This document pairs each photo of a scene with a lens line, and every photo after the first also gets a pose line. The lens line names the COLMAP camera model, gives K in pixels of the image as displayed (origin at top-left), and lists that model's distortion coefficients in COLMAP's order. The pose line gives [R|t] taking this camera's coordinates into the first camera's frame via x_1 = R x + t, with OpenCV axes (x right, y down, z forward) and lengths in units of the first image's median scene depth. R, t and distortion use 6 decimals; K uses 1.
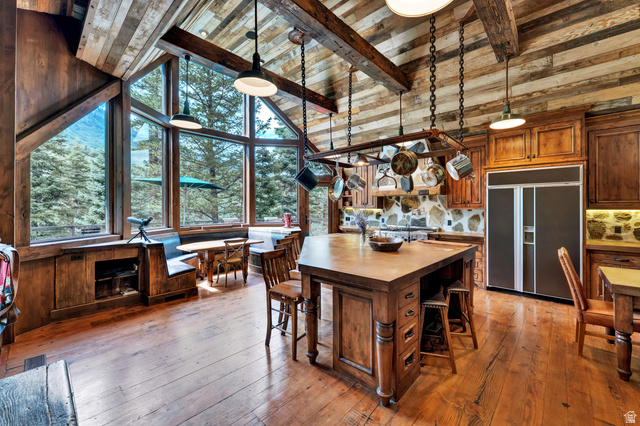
lens RADIAL K [[258.6, 0, 322.0], [0, 258.6, 210.6], [0, 0, 1]] dist [0.001501, 0.000183]
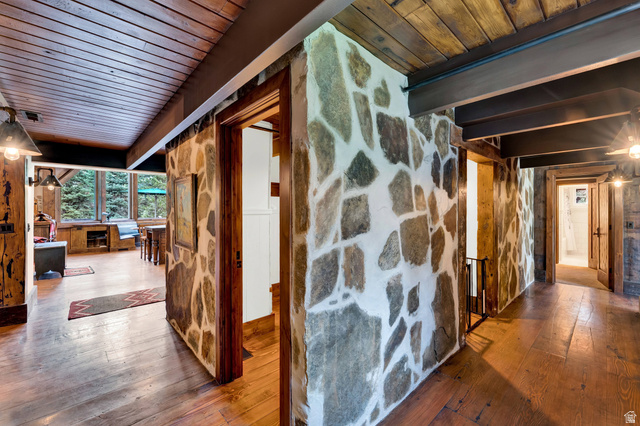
lens RADIAL K [[258.6, 0, 318.8], [0, 258.6, 212.7], [0, 0, 1]] dist [0.001501, 0.000183]
pose [[0.997431, 0.007236, -0.071273, 1.231831], [-0.007951, 0.999921, -0.009748, 0.037474], [0.071196, 0.010290, 0.997409, -1.057375]]
